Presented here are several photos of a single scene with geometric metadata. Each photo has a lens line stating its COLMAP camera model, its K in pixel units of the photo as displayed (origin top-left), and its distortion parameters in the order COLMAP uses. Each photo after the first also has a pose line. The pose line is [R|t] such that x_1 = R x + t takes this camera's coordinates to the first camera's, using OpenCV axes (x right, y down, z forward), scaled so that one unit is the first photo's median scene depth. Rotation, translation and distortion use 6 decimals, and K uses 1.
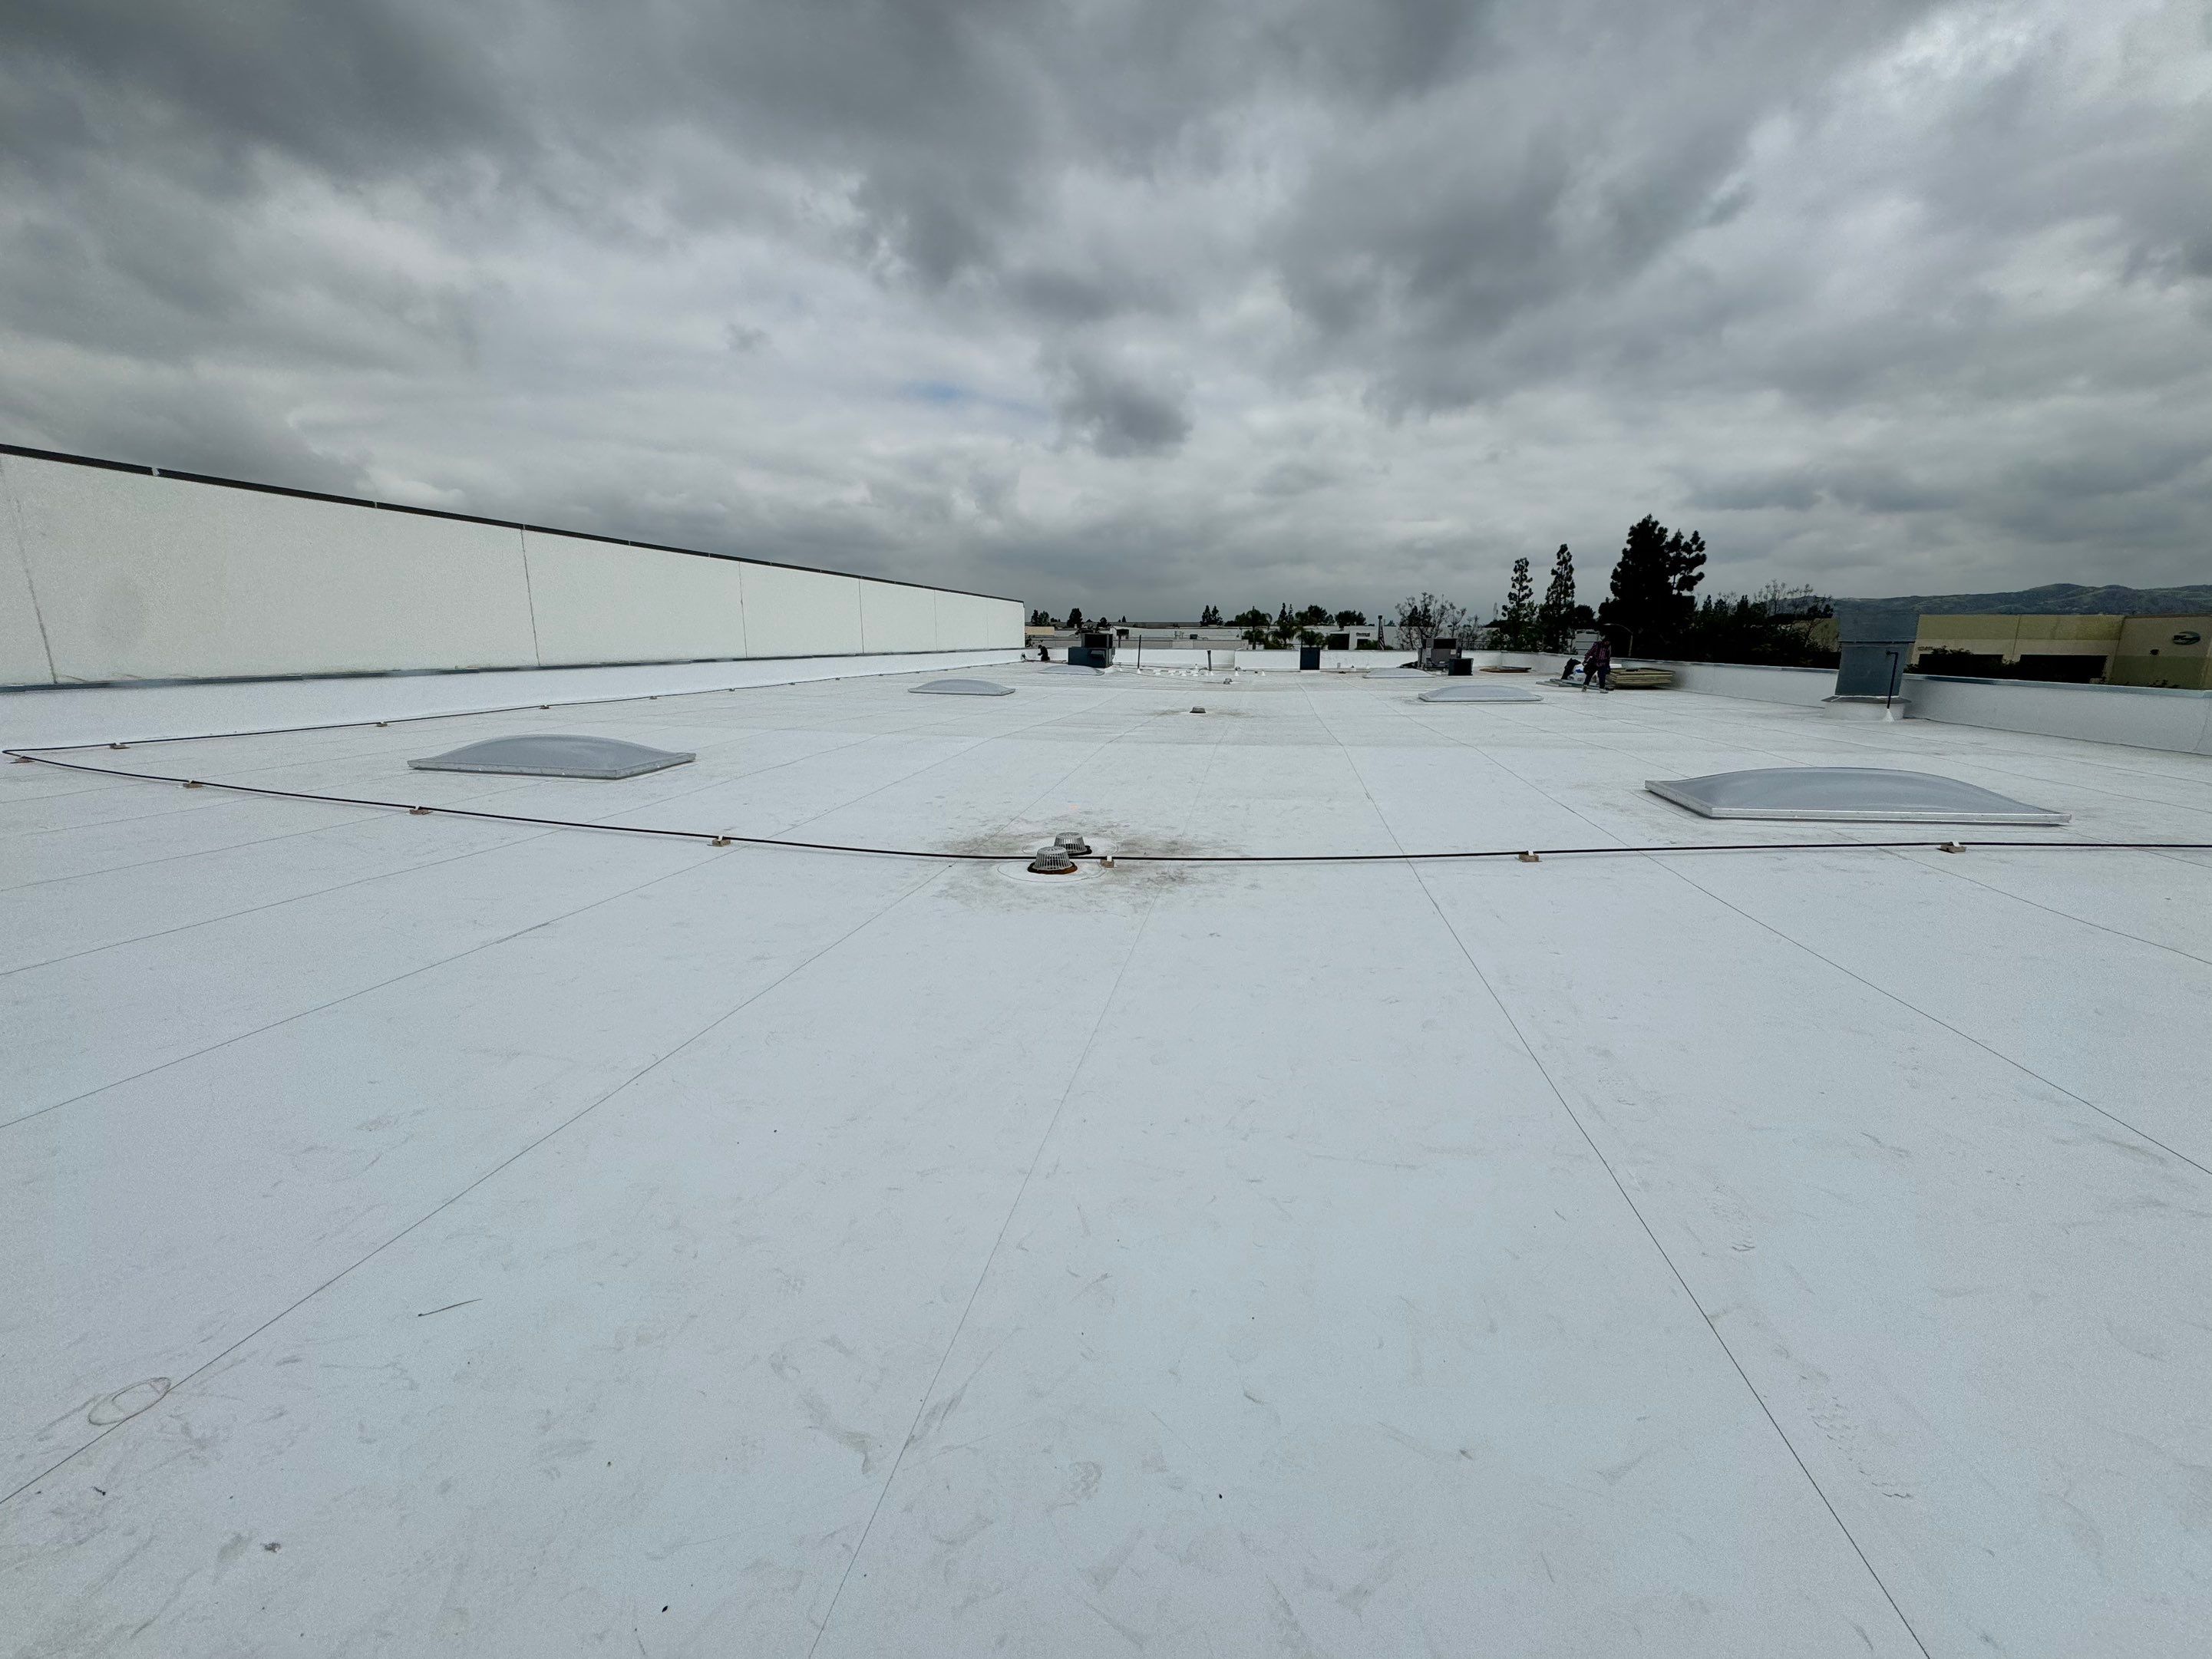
lens RADIAL K [[890.1, 0, 1106.0], [0, 890.1, 829.5], [0, 0, 1]] dist [-0.010858, -0.000009]
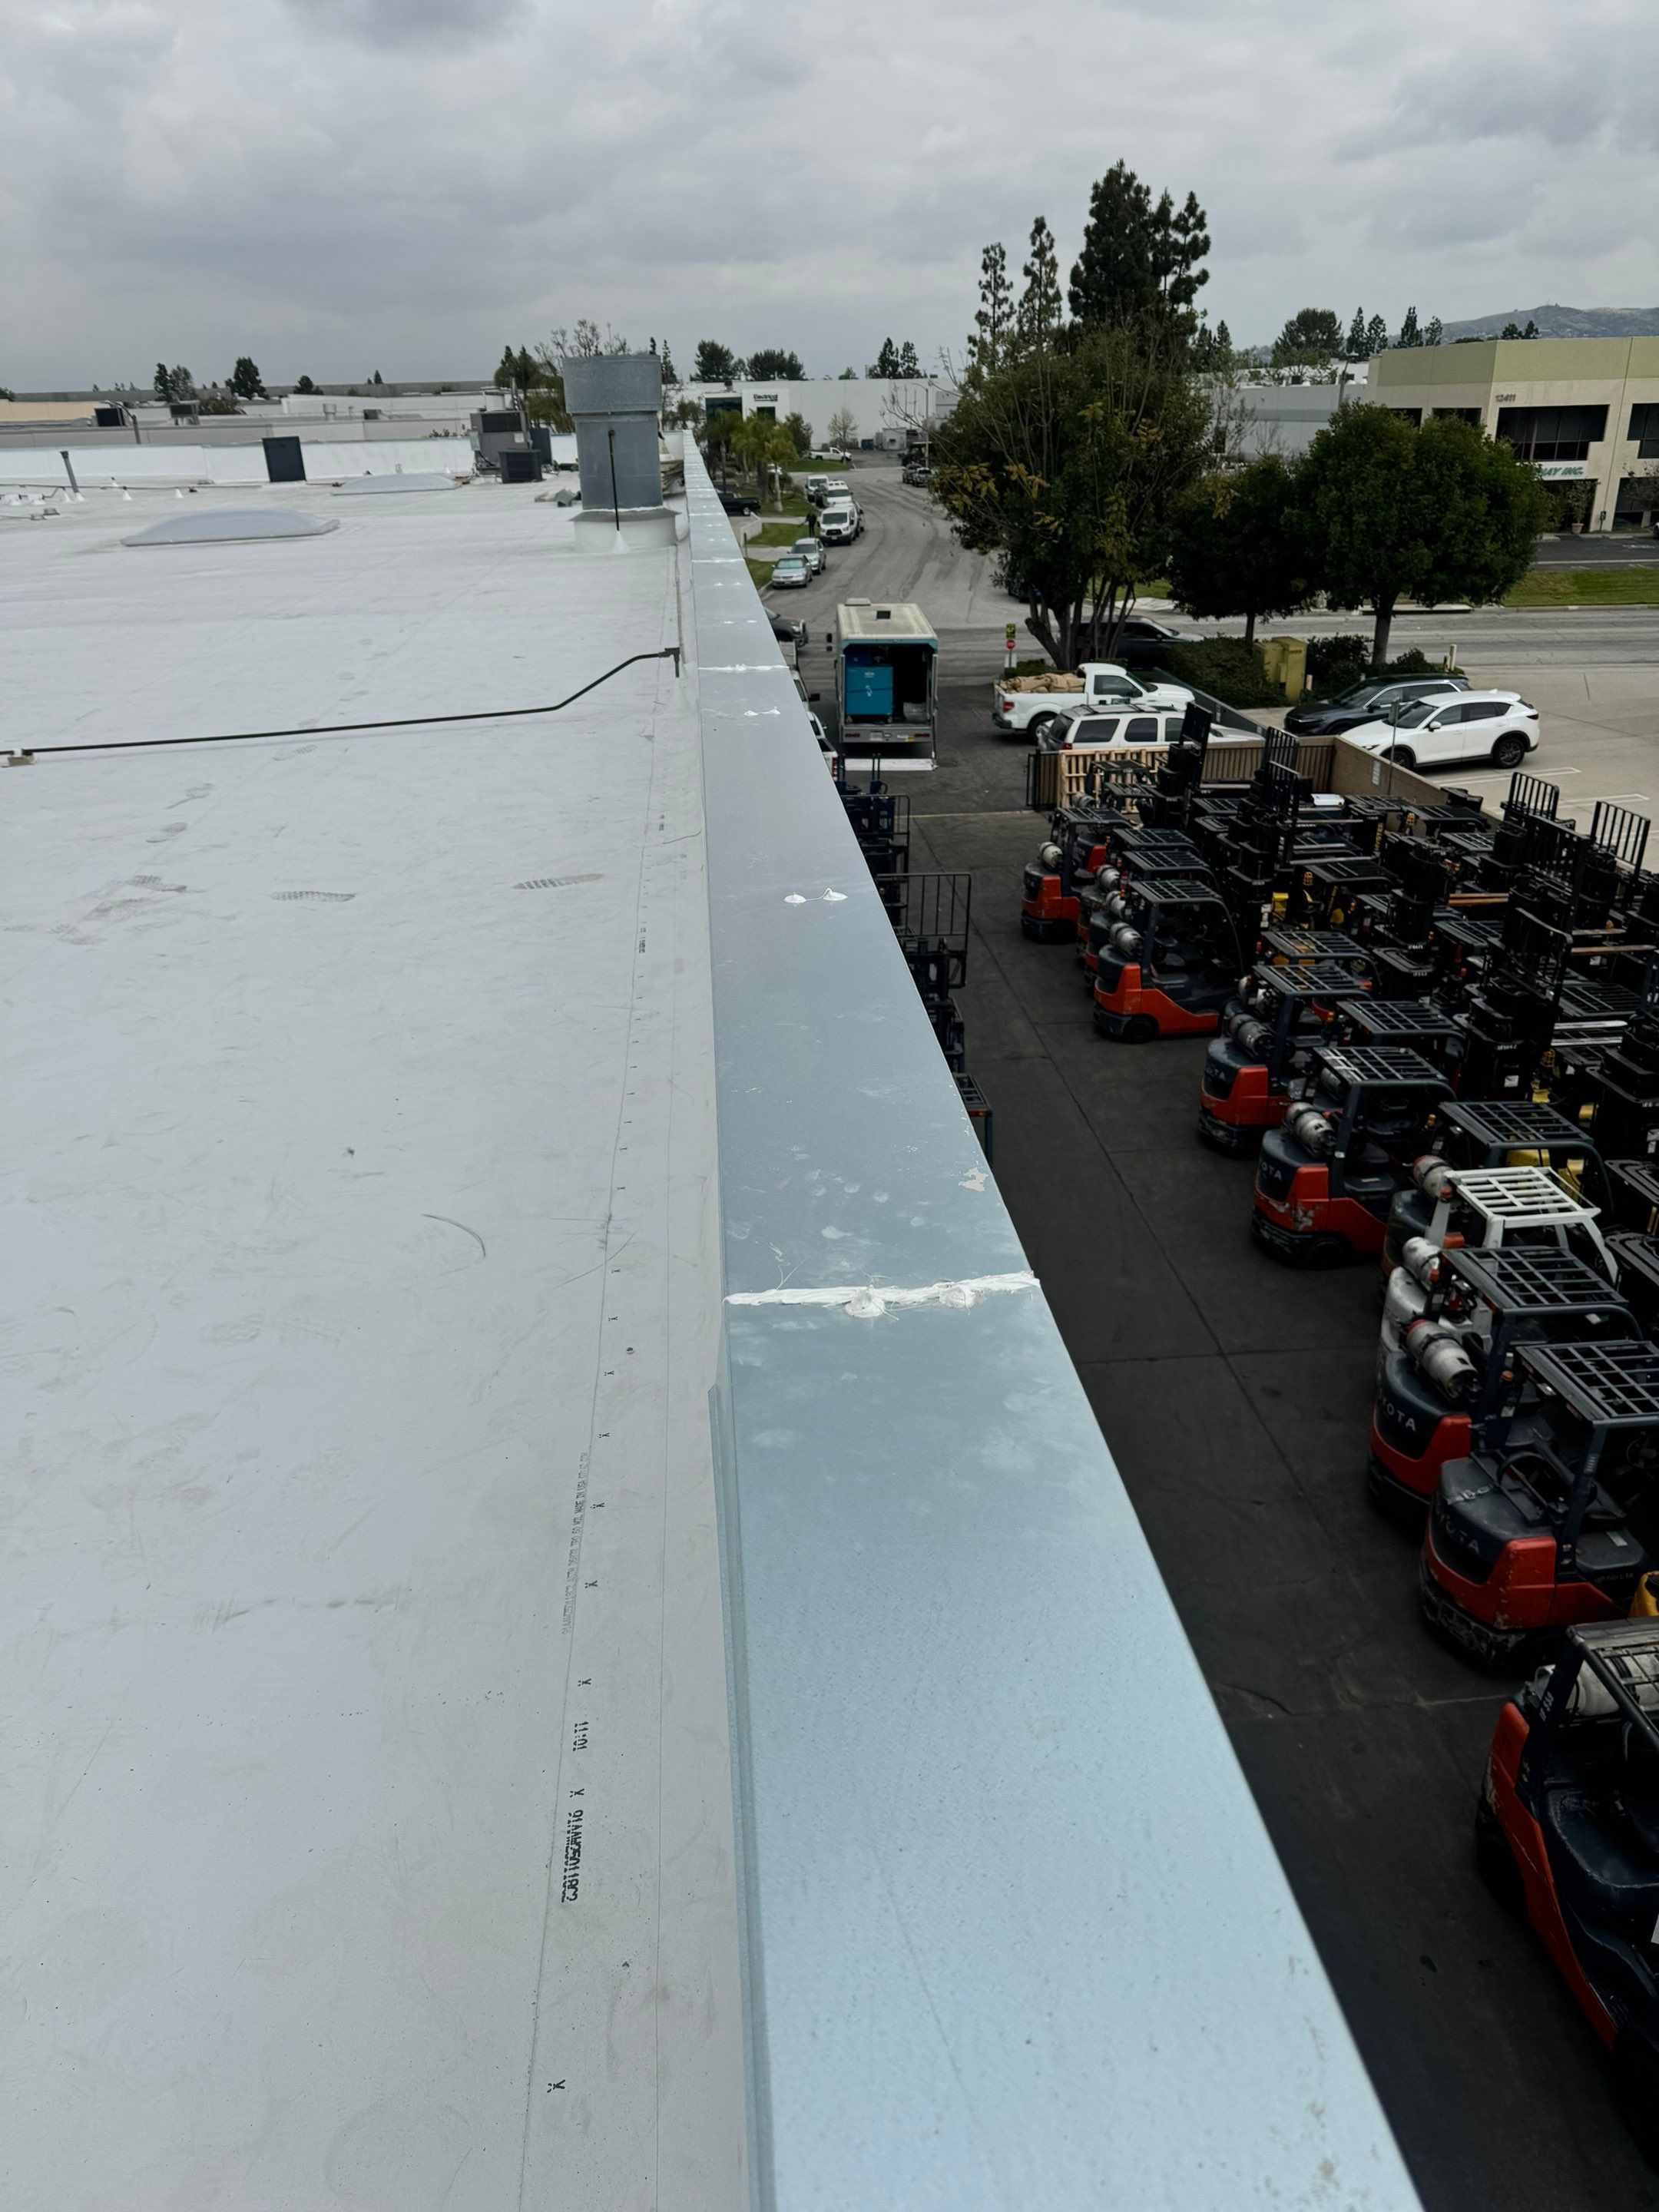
lens RADIAL K [[1561.9, 0, 829.5], [0, 1561.9, 1106.0], [0, 0, 1]] dist [-0.002559, -0.007067]
pose [[0.964346, -0.132339, 0.229180, 0.123451], [0.082220, 0.972955, 0.215867, 0.005080], [-0.251549, -0.189327, 0.949146, -0.023252]]
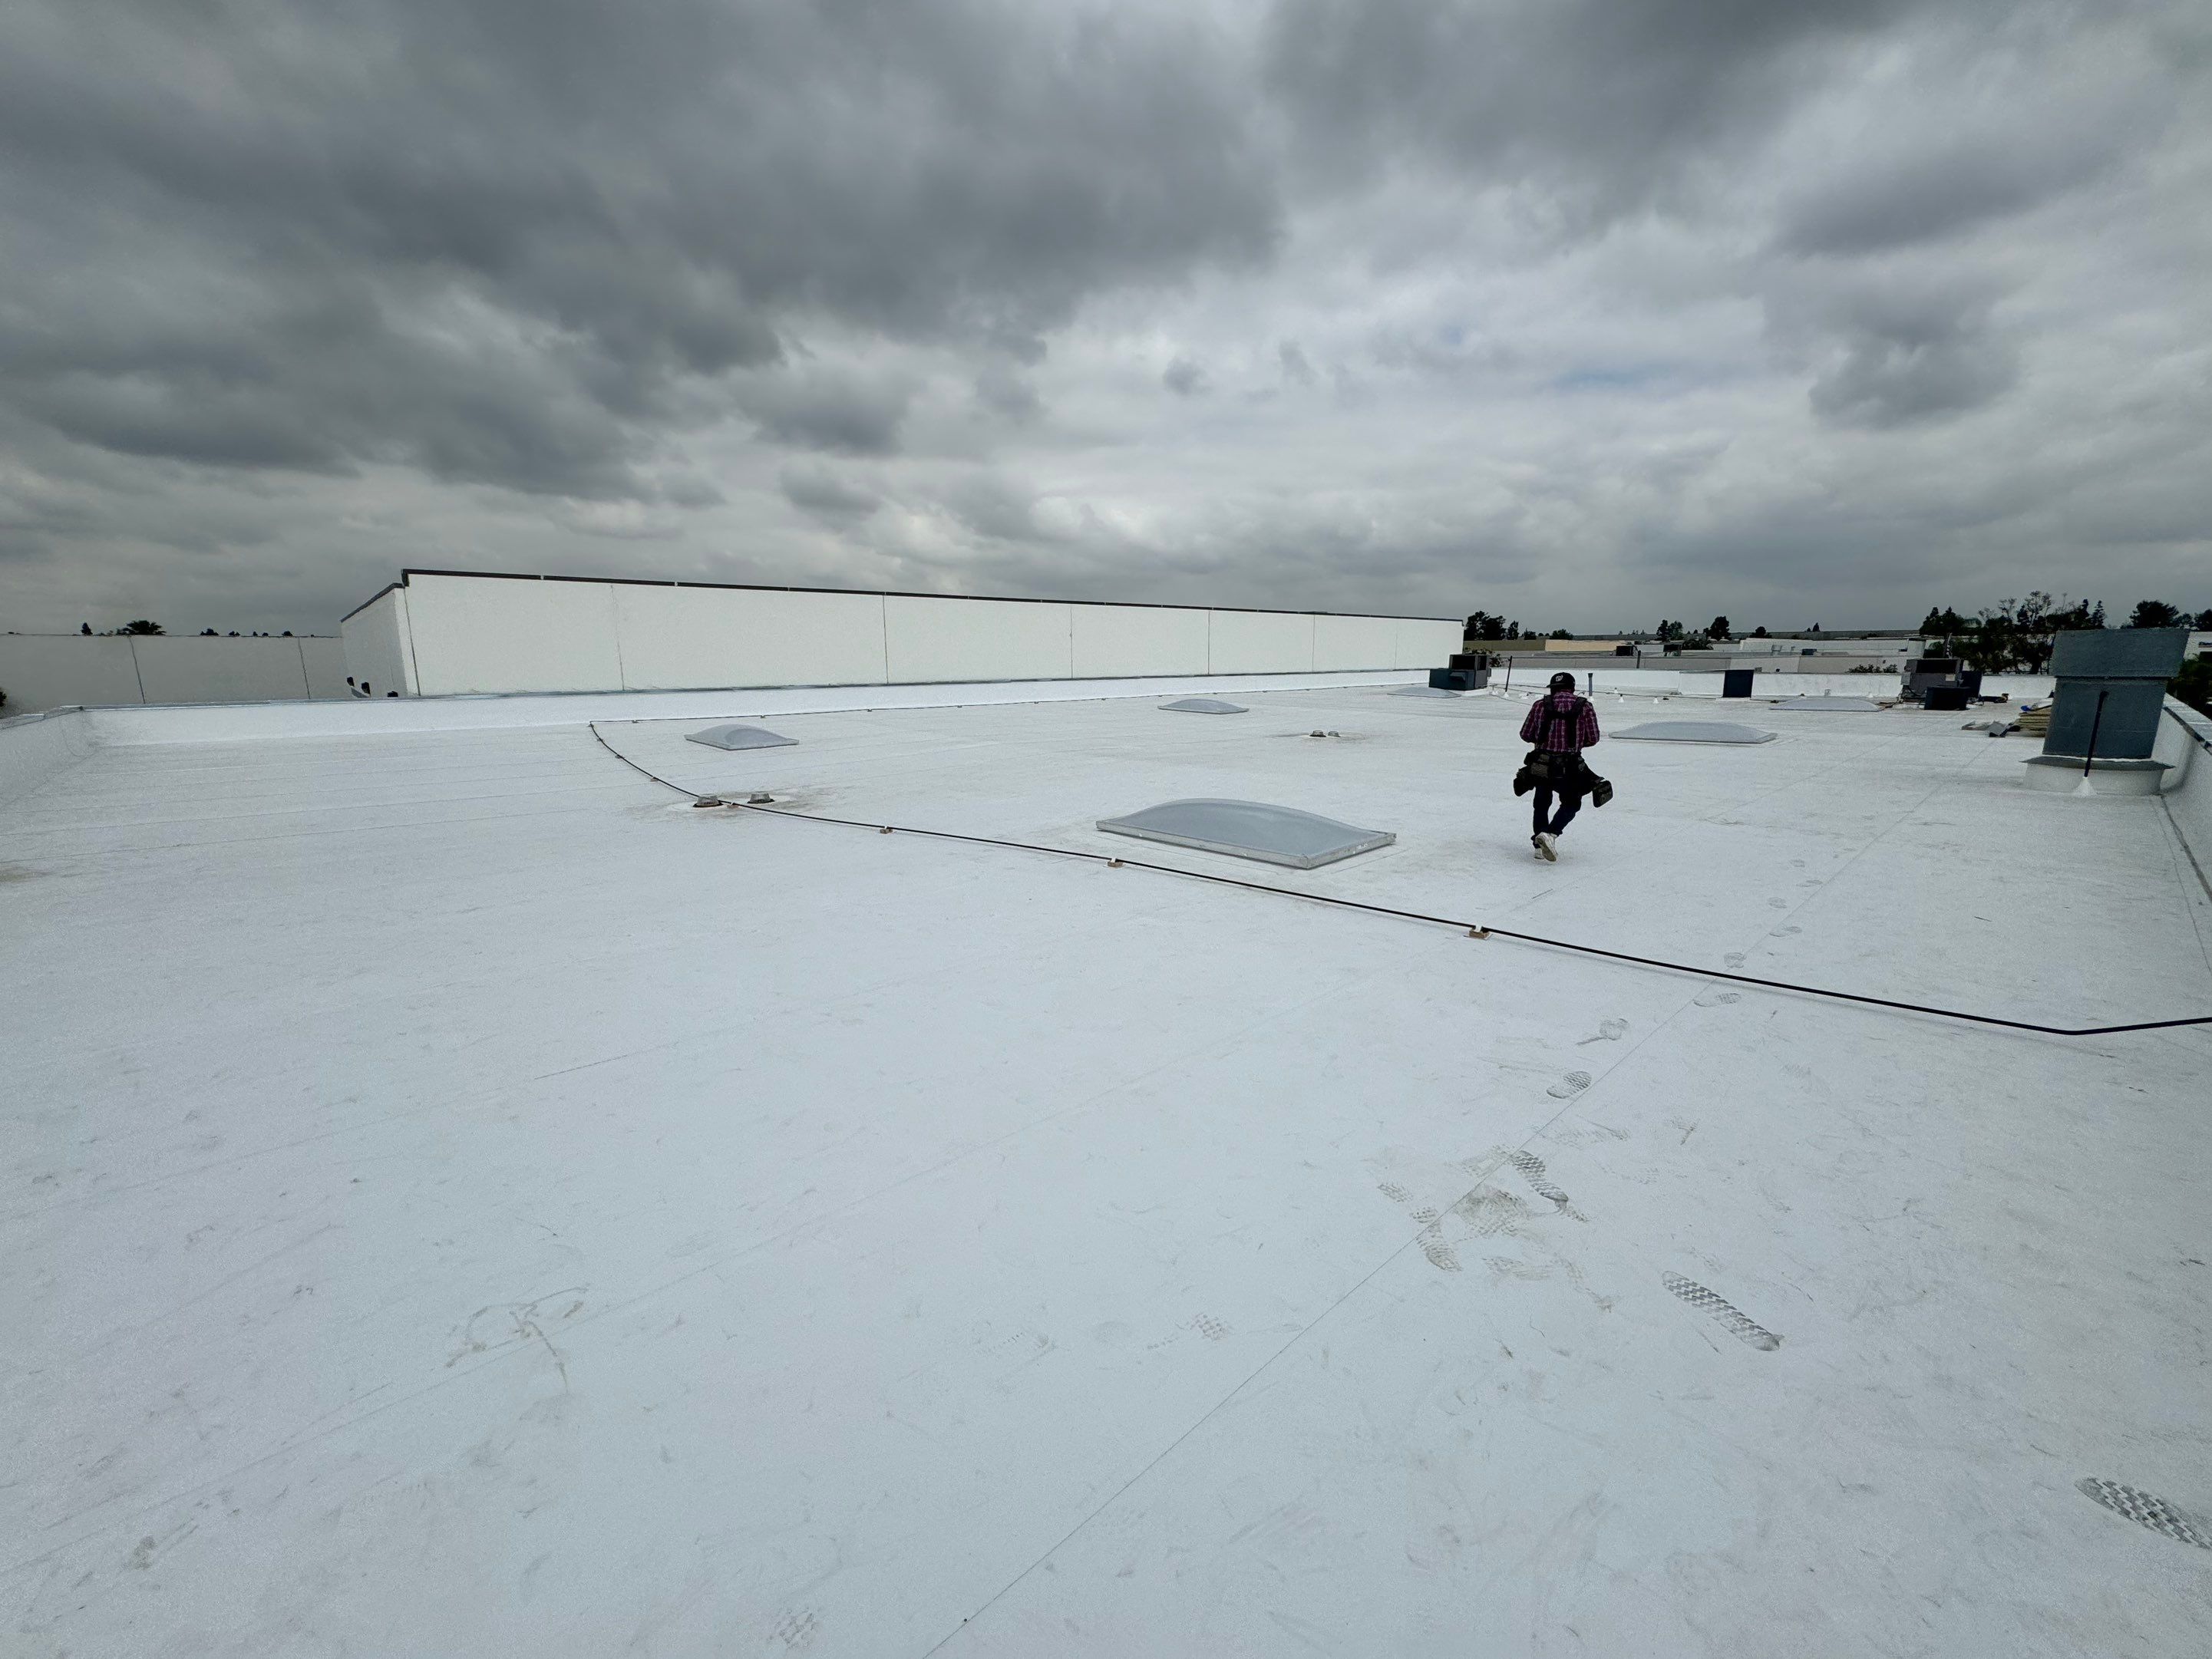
lens RADIAL K [[879.1, 0, 1106.0], [0, 879.1, 829.5], [0, 0, 1]] dist [-0.000184, -0.000342]
pose [[0.791868, 0.113674, -0.600019, 0.119065], [-0.122060, 0.992159, 0.026877, -0.004024], [0.598370, 0.051955, 0.799534, 0.003547]]
